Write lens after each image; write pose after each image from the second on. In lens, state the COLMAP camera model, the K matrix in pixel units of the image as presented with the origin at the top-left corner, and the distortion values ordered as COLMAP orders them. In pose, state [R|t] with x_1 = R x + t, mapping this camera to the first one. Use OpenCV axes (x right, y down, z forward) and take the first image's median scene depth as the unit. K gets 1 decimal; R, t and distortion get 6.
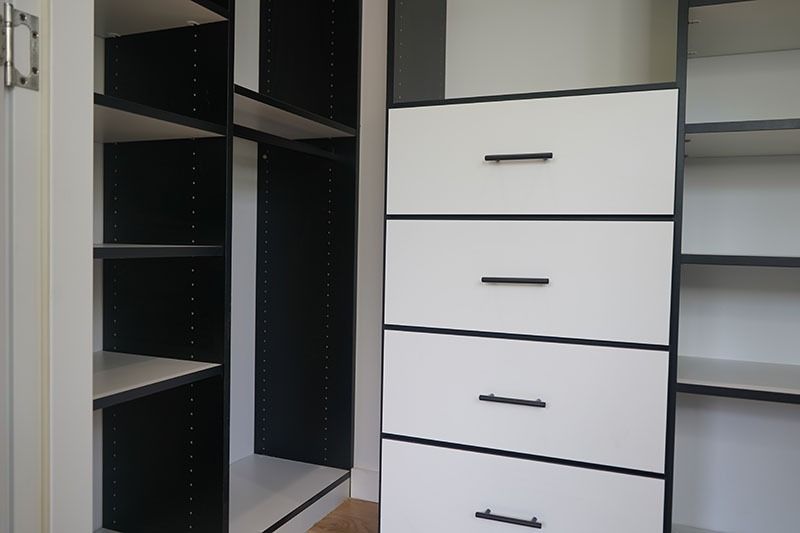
lens RADIAL K [[650.1, 0, 402.1], [0, 650.1, 264.4], [0, 0, 1]] dist [-0.001642, -0.000305]
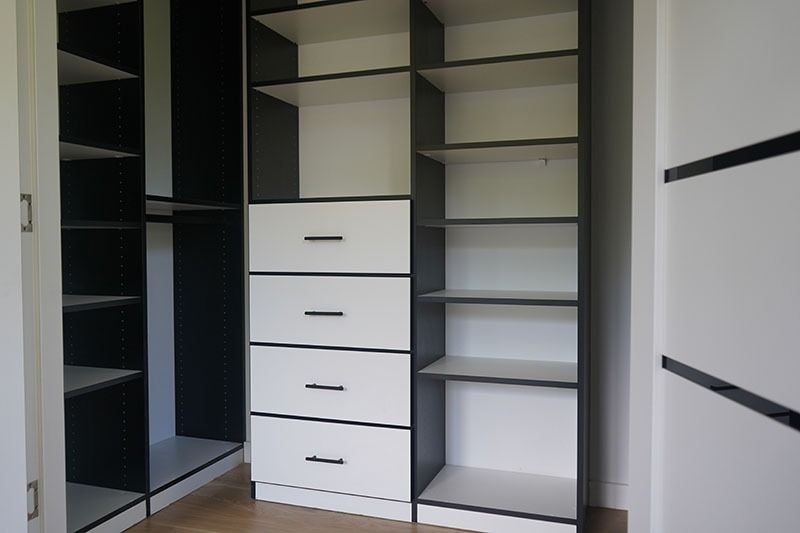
lens RADIAL K [[650.1, 0, 398.0], [0, 650.1, 268.9], [0, 0, 1]] dist [-0.001642, -0.000305]
pose [[0.997680, -0.024348, 0.063580, 0.246974], [0.024342, 0.999703, 0.000854, -0.080191], [-0.063582, 0.000695, 0.997976, -0.614663]]
